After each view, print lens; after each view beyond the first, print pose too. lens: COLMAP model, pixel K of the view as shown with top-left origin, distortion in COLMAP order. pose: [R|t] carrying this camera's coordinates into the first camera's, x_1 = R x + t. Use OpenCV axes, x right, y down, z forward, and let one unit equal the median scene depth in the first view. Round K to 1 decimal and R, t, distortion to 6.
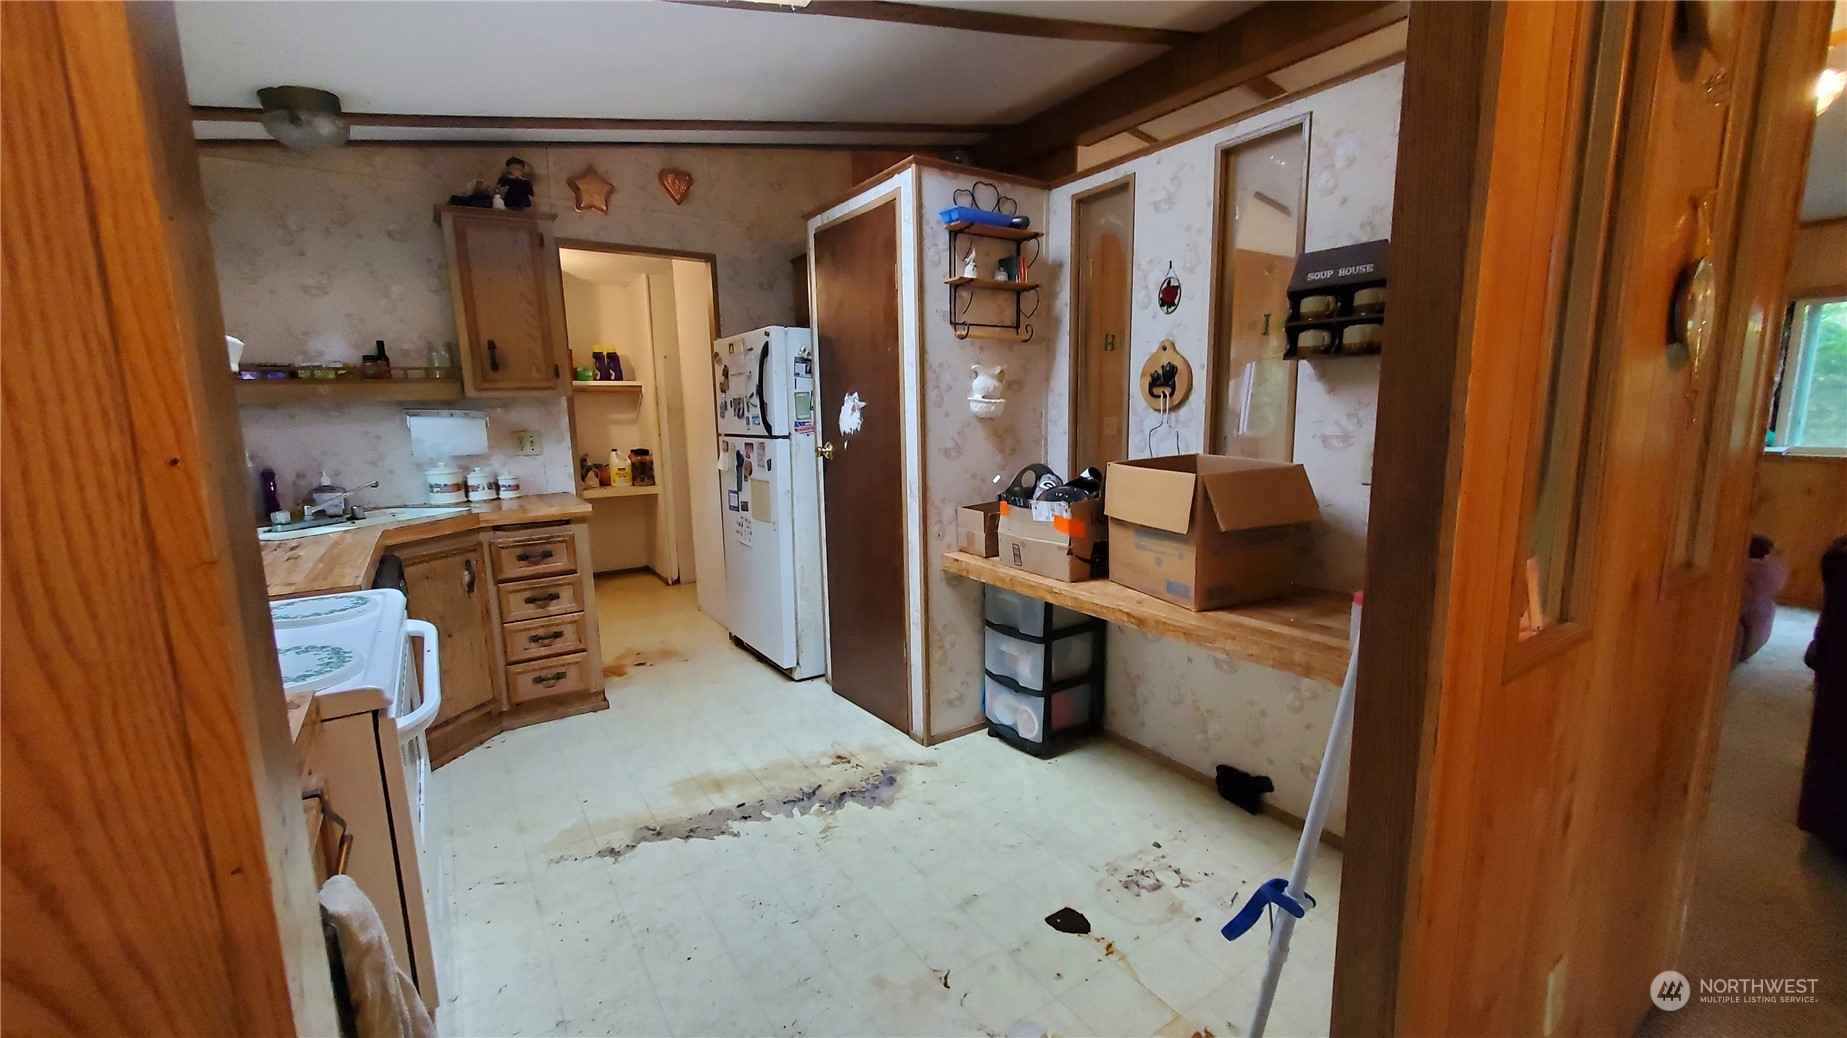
lens RADIAL K [[740.2, 0, 917.5], [0, 740.2, 530.4], [0, 0, 1]] dist [0.005688, -0.003649]
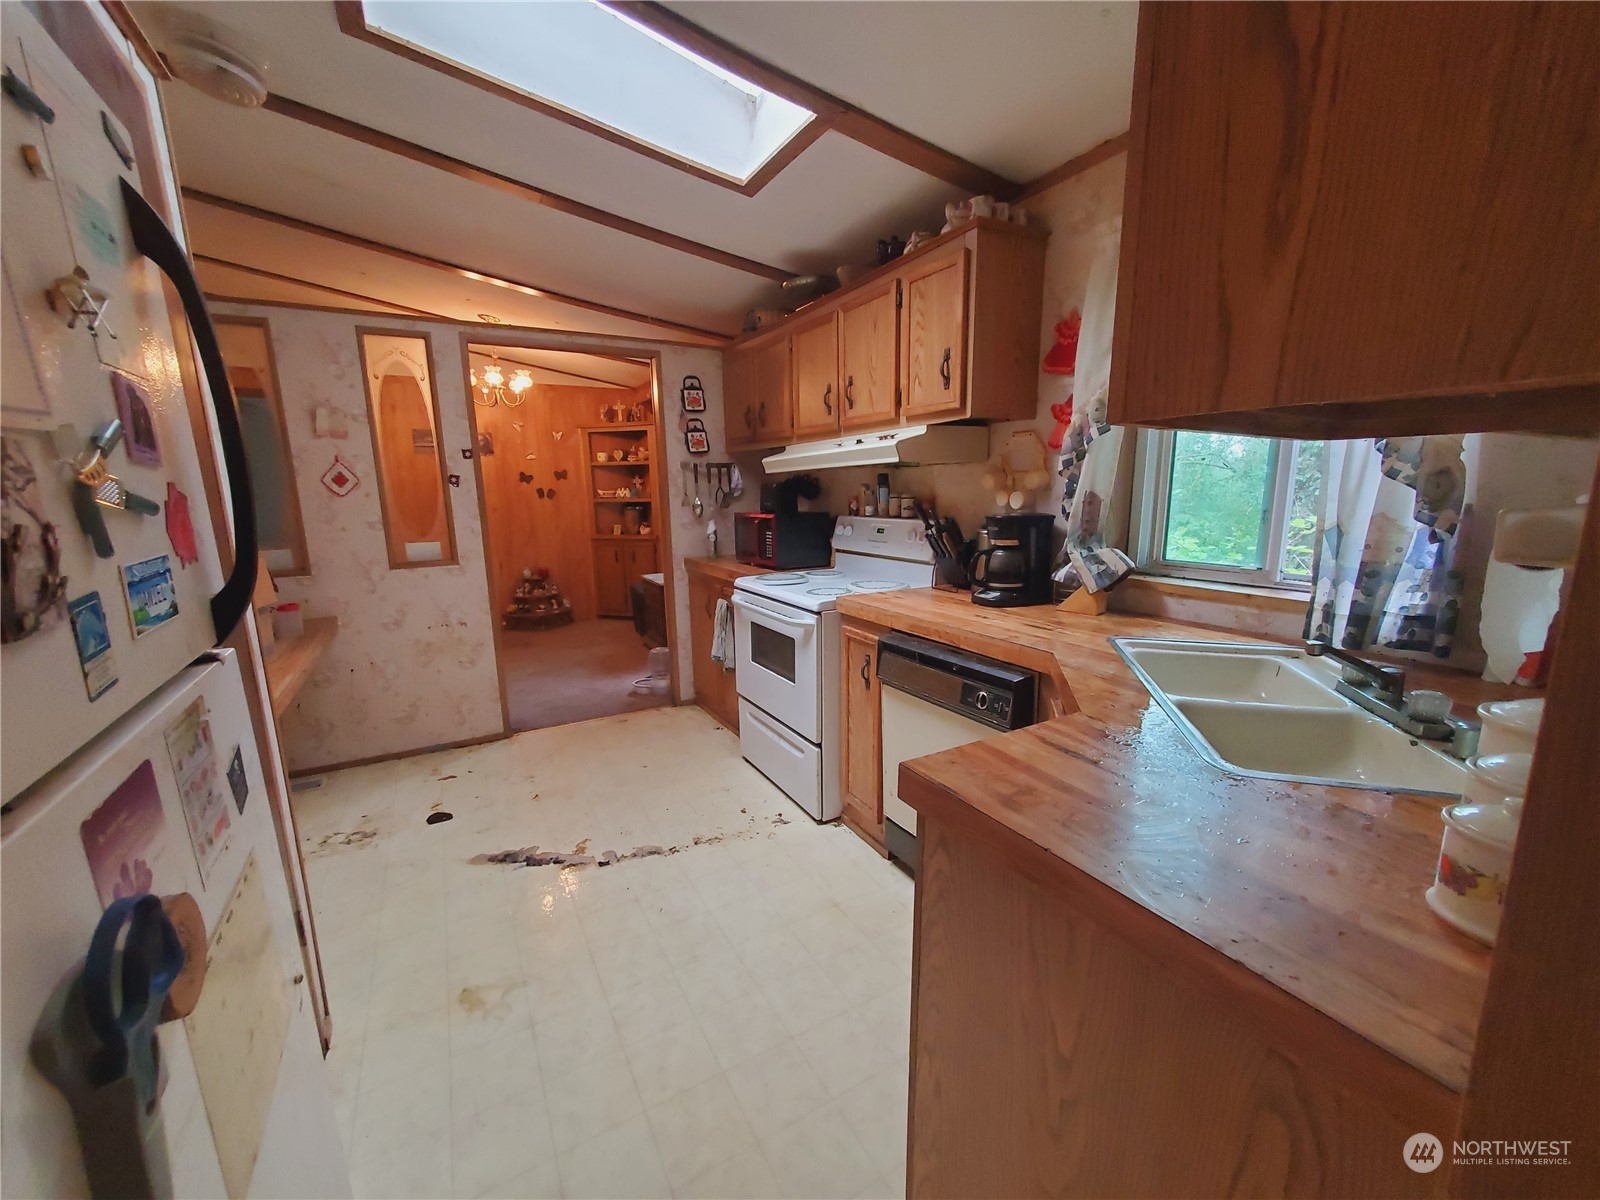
lens RADIAL K [[634.1, 0, 797.0], [0, 634.1, 608.0], [0, 0, 1]] dist [0.000364, -0.000627]
pose [[-0.997419, 0.024753, 0.067396, -0.462256], [0.046664, 0.936886, 0.346506, -0.237109], [-0.054565, 0.348757, -0.935623, 1.414886]]
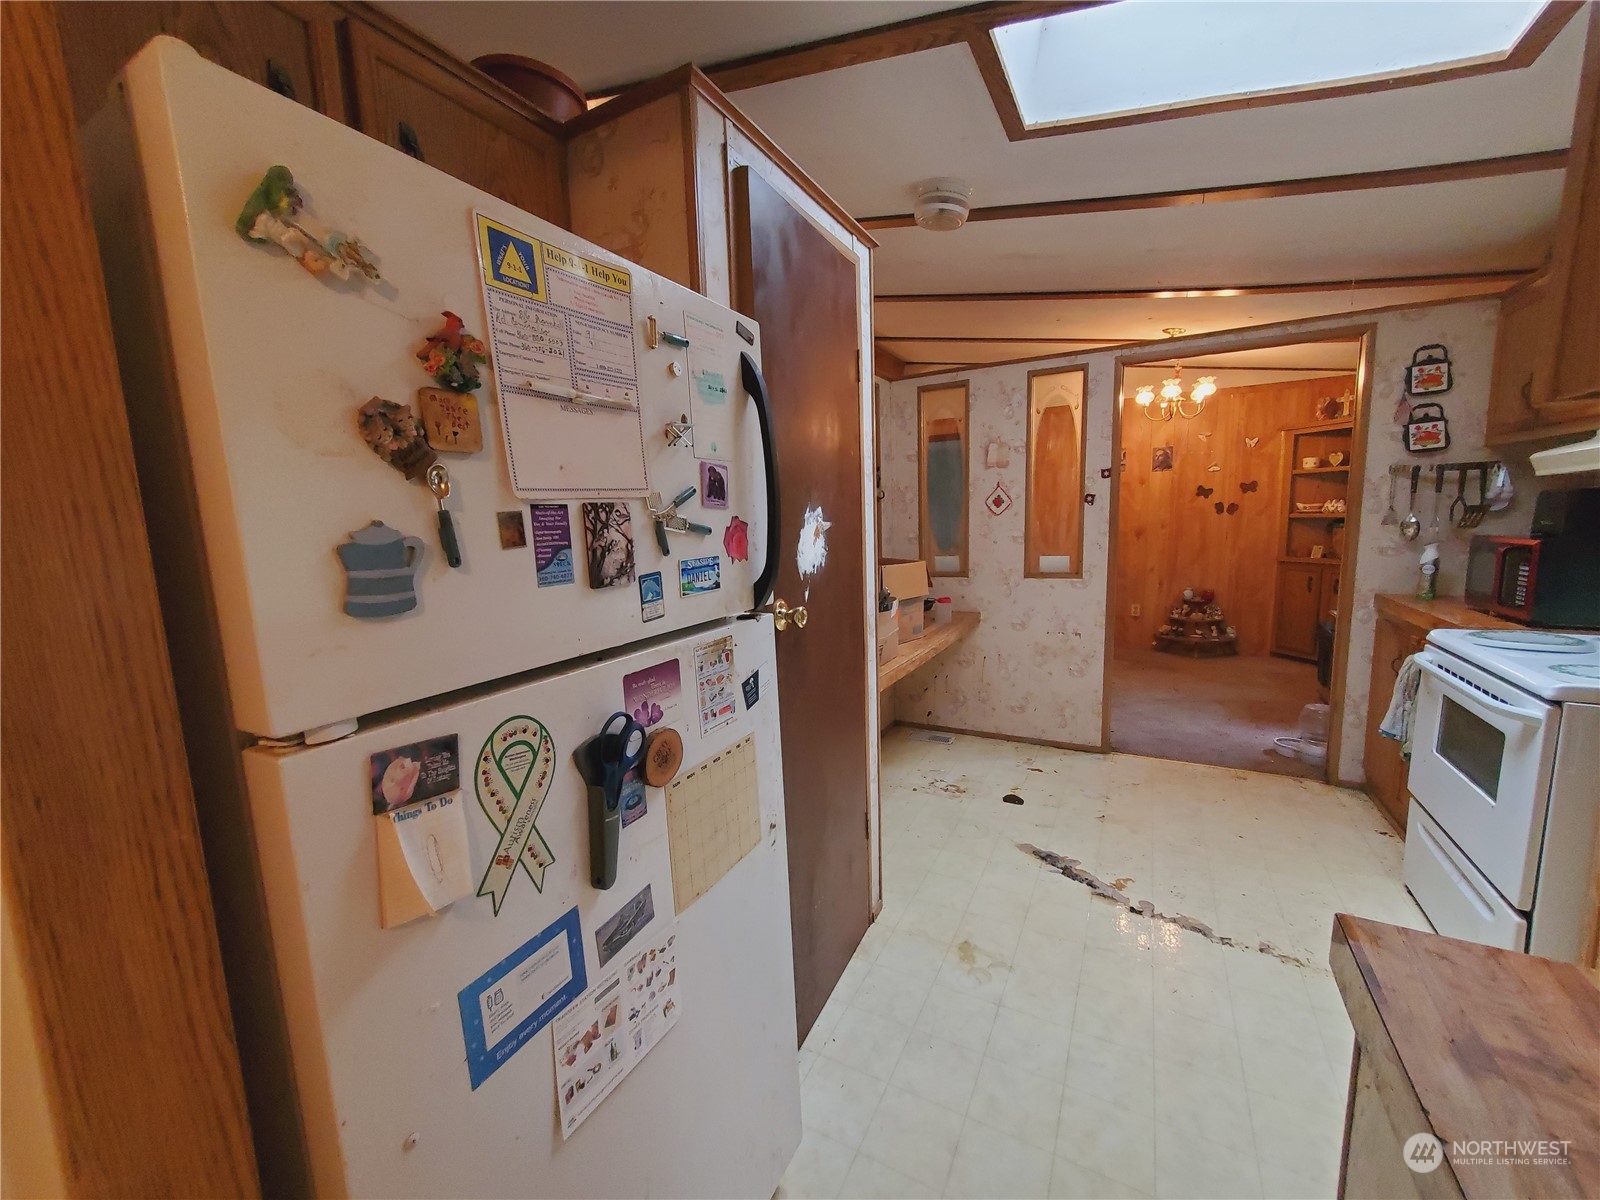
lens RADIAL K [[634.1, 0, 792.0], [0, 634.1, 608.4], [0, 0, 1]] dist [0.000364, -0.000627]
pose [[-0.462475, -0.089023, 0.882152, -0.596310], [0.187766, 0.962546, 0.195574, -0.227982], [-0.866522, 0.256086, -0.428438, 1.364135]]
